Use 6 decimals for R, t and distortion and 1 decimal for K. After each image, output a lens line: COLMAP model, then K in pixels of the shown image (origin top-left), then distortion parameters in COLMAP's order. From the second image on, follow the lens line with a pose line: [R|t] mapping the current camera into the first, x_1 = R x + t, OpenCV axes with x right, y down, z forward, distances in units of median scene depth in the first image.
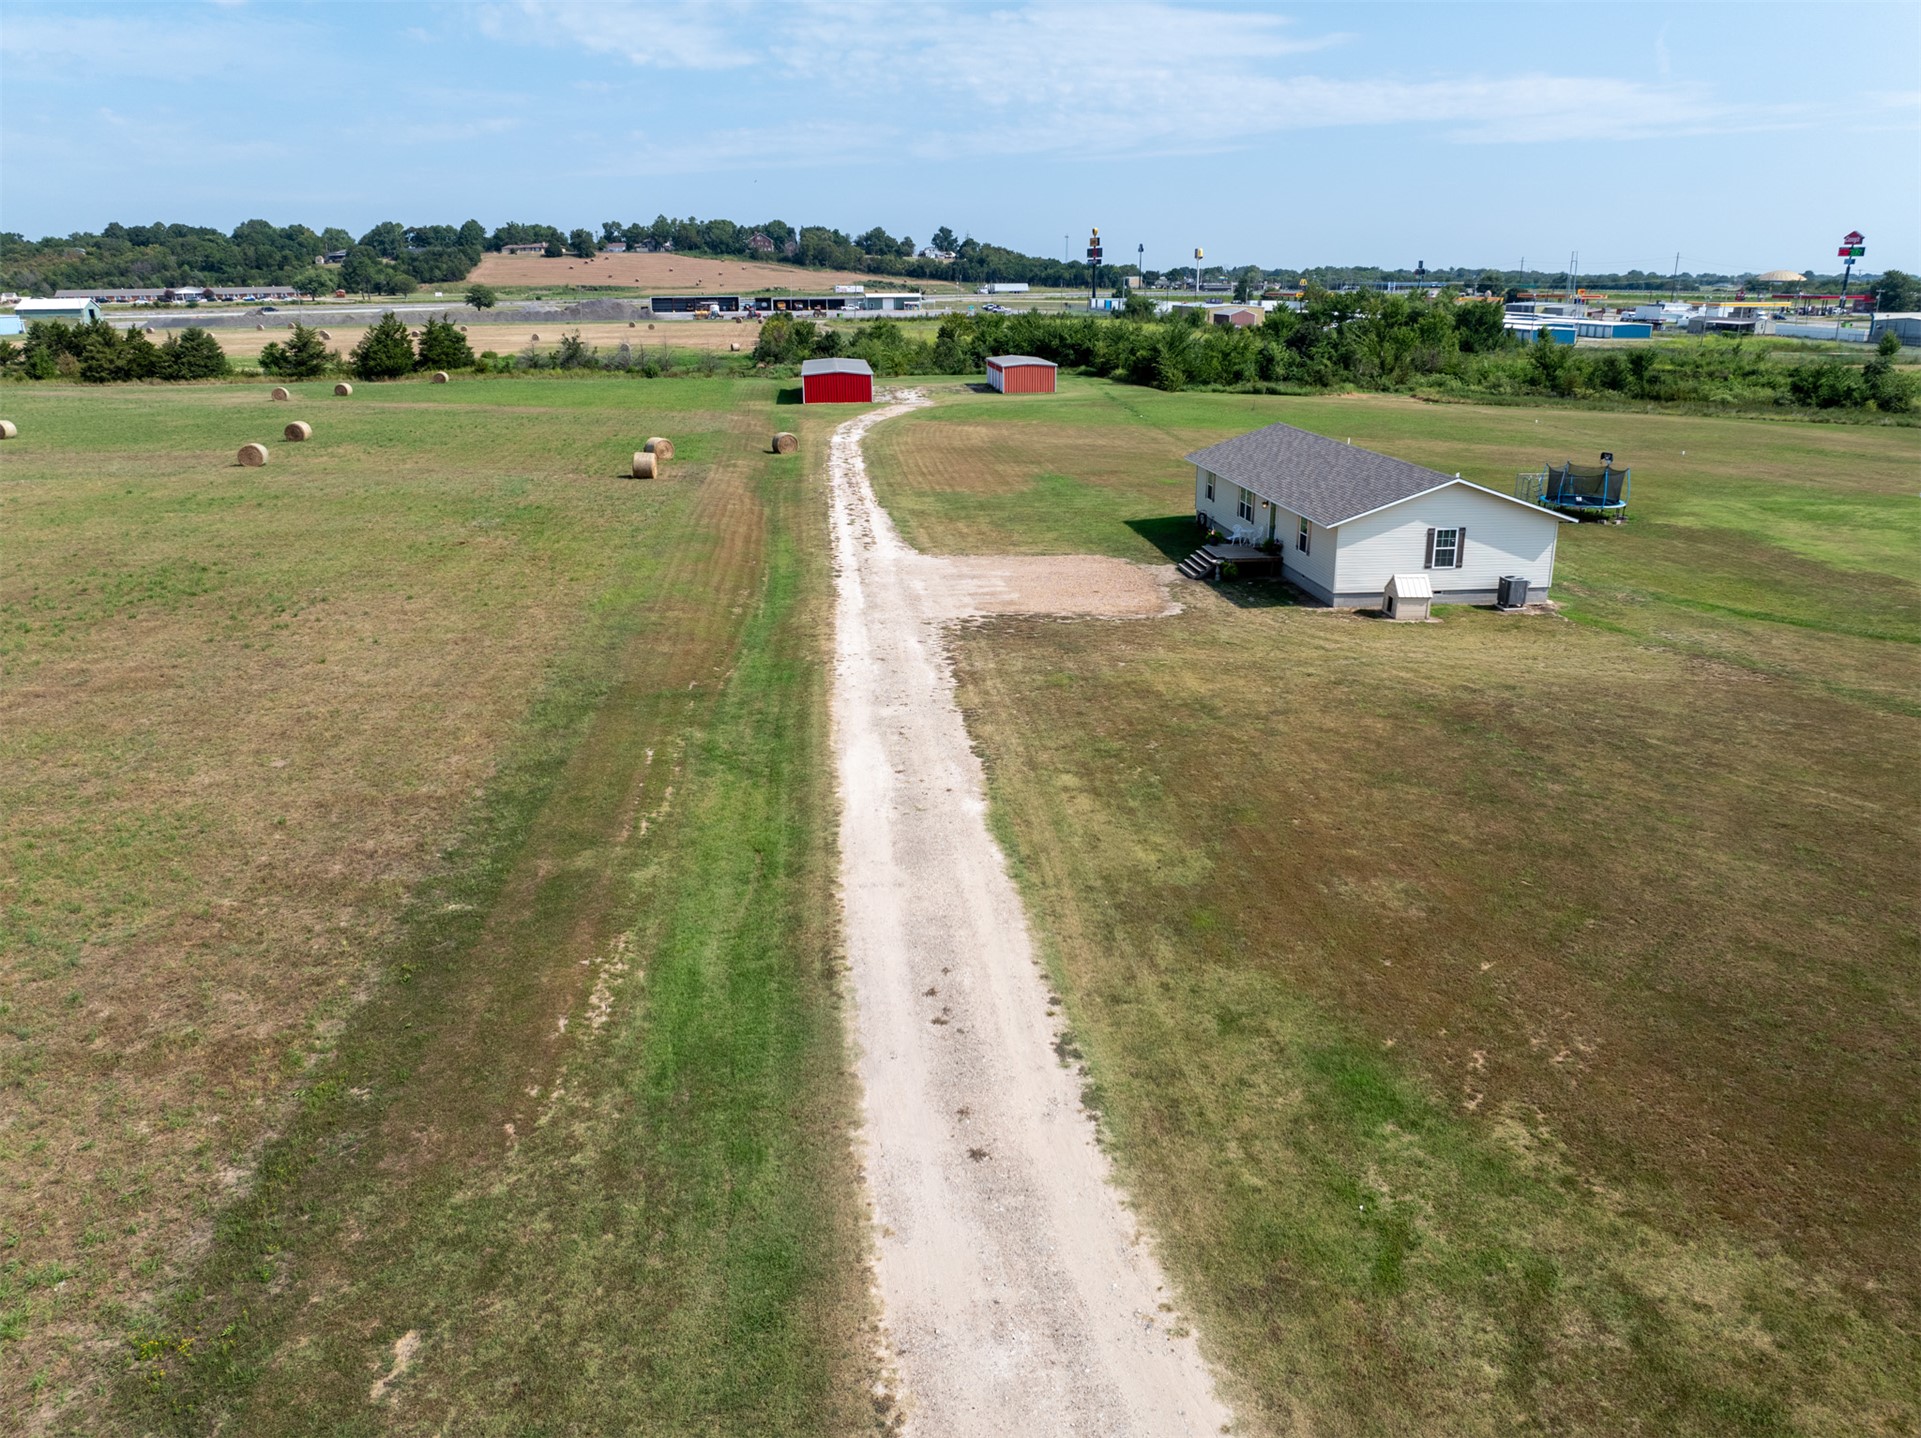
lens RADIAL K [[1350.0, 0, 969.8], [0, 1350.0, 711.7], [0, 0, 1]] dist [-0.035987, -0.003182]
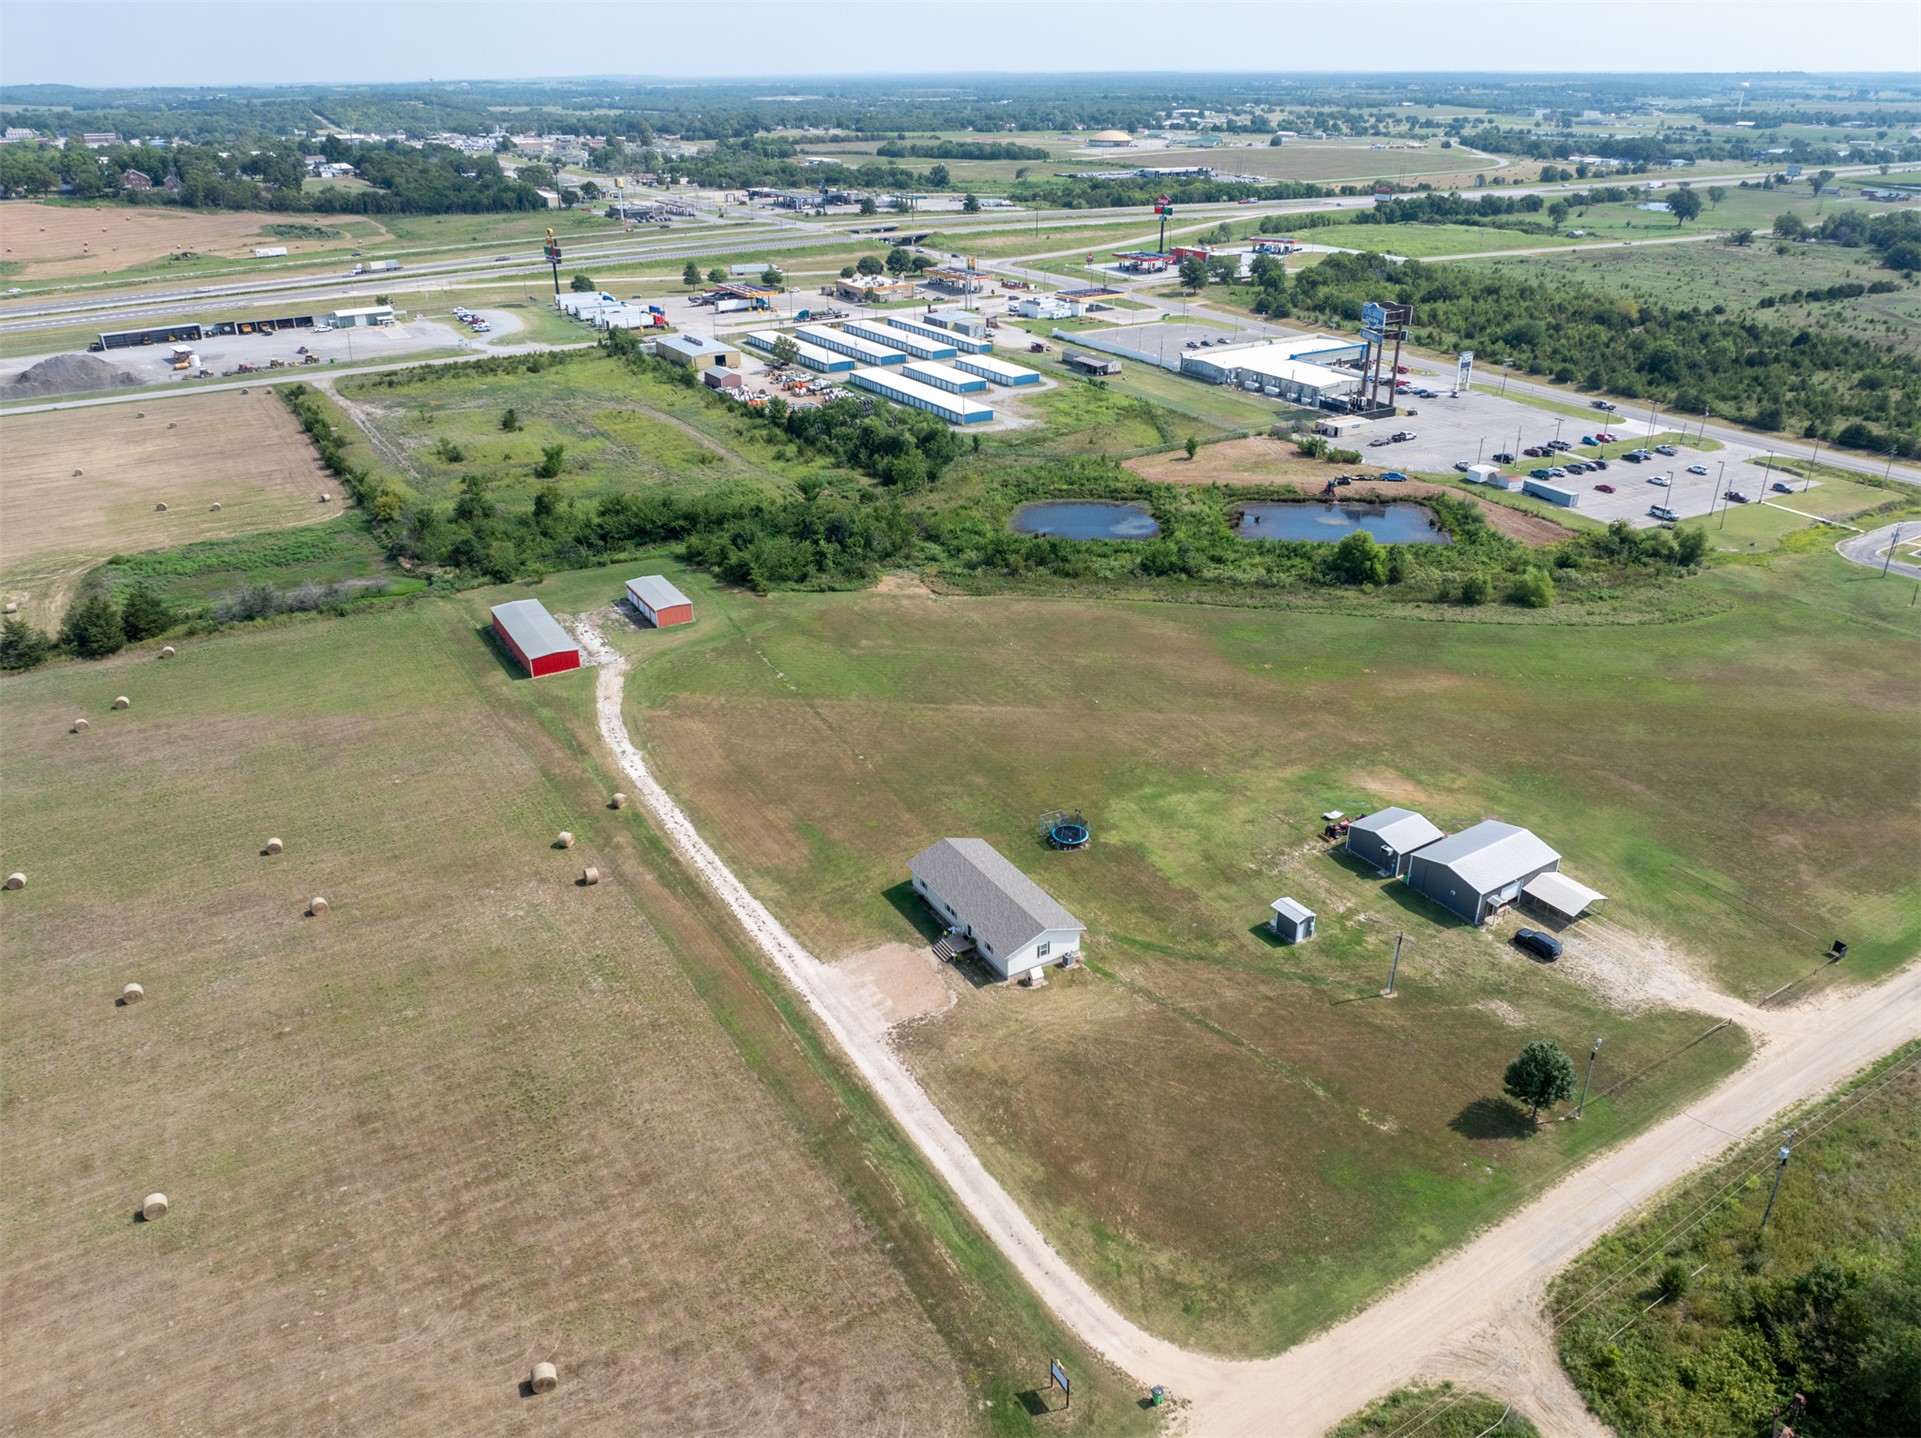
lens RADIAL K [[1340.2, 0, 970.3], [0, 1340.2, 715.7], [0, 0, 1]] dist [-0.033083, -0.003249]
pose [[0.907388, -0.181348, 0.379156, -0.201247], [0.127275, 0.978327, 0.163335, -0.295333], [-0.400559, -0.099951, 0.910803, -0.377122]]
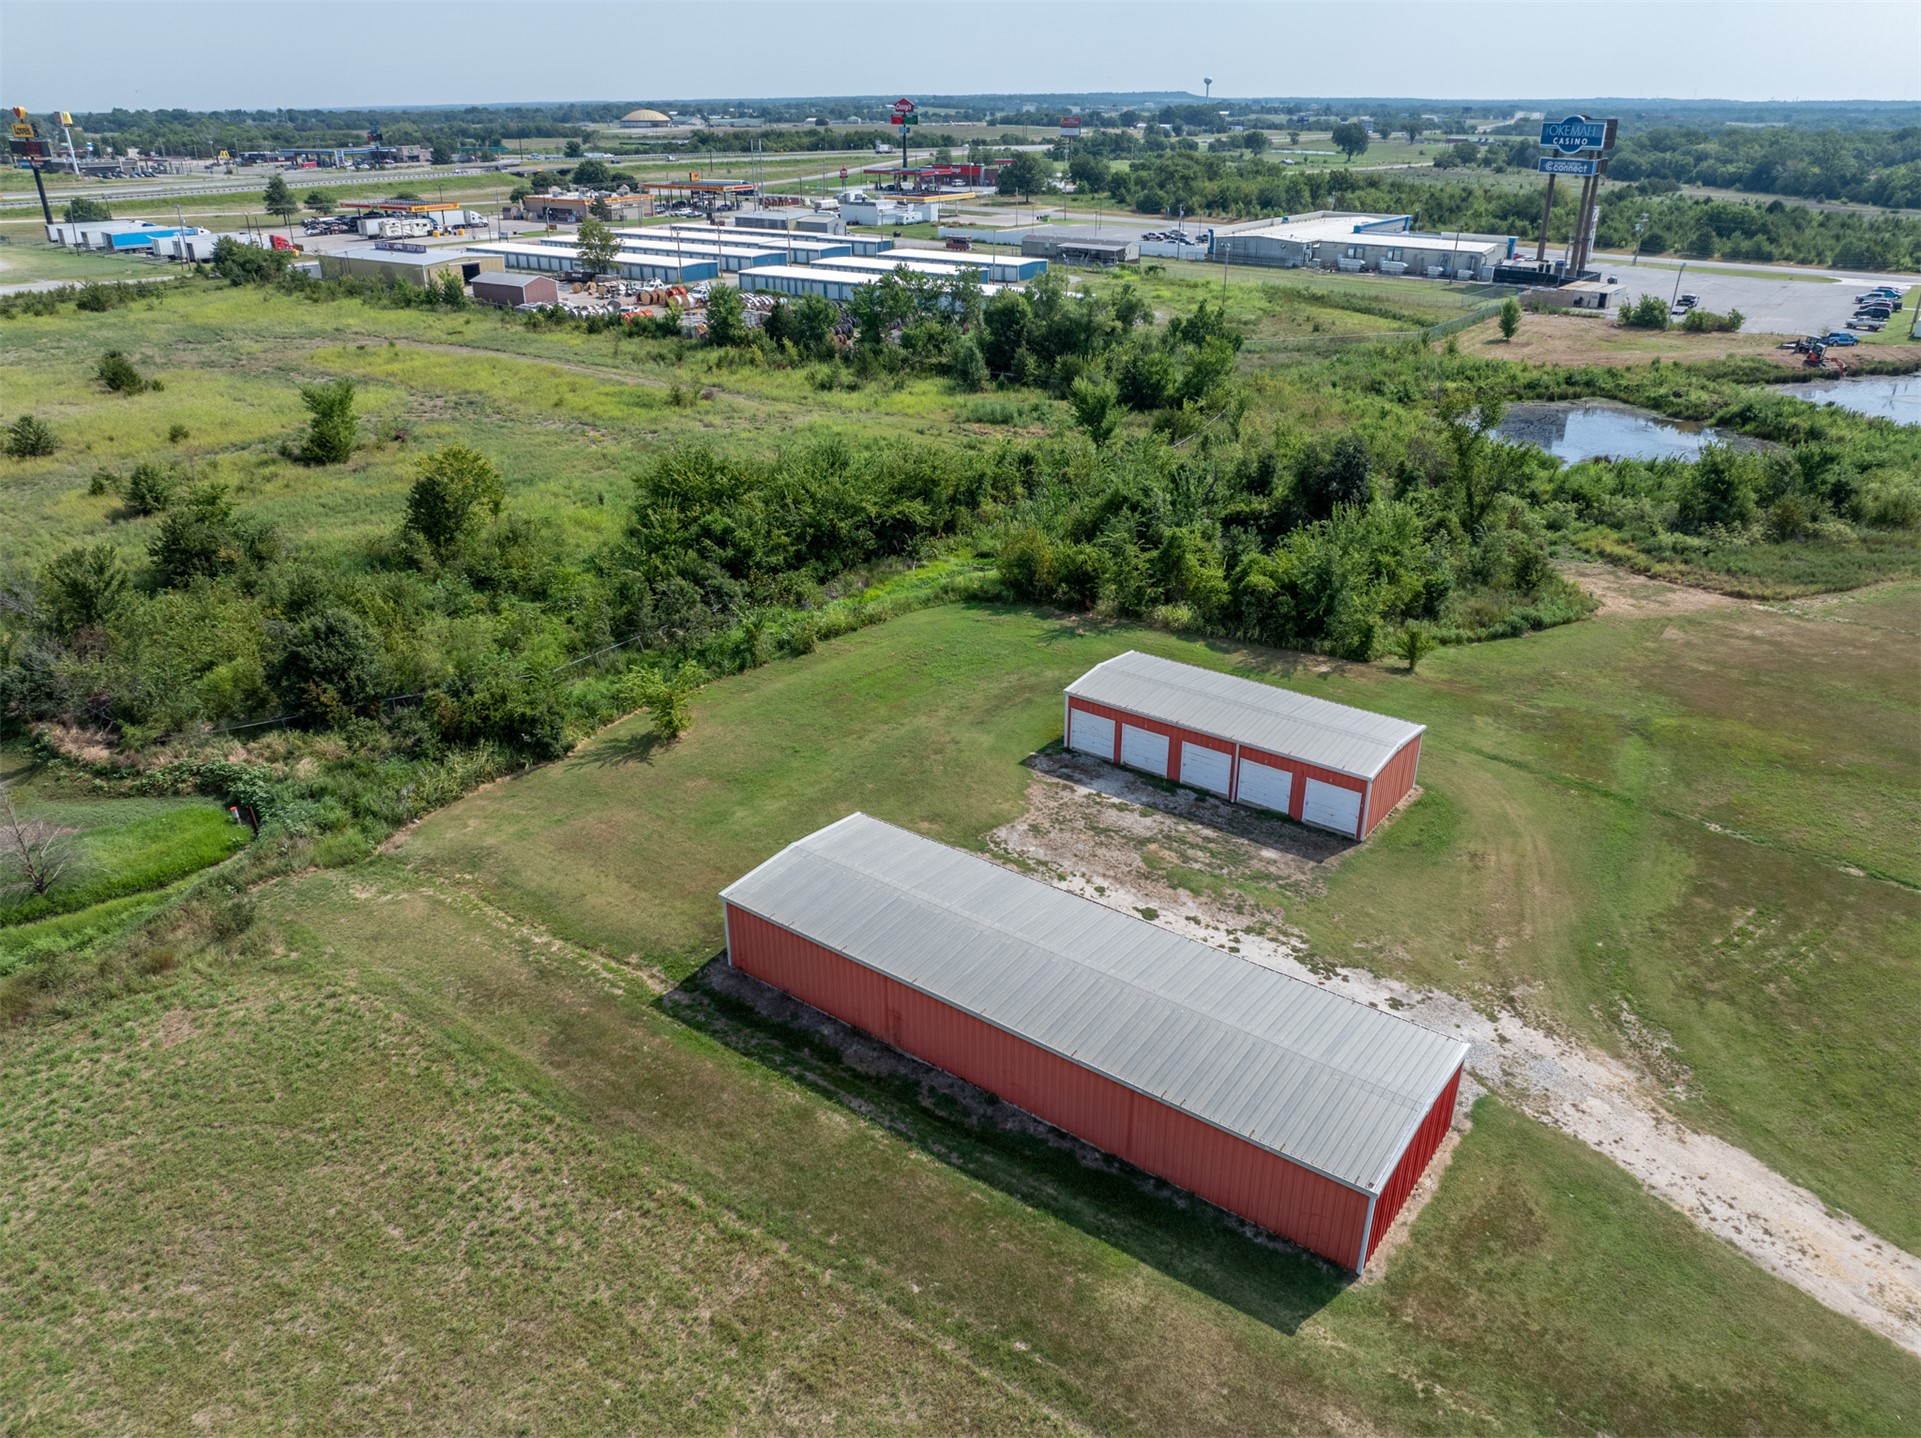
lens RADIAL K [[1368.9, 0, 976.5], [0, 1368.9, 668.5], [0, 0, 1]] dist [-0.042411, -0.000570]
pose [[0.680315, -0.278531, 0.677932, -0.259724], [0.221514, 0.959856, 0.172069, -0.329207], [-0.698644, 0.033110, 0.714703, 0.708562]]
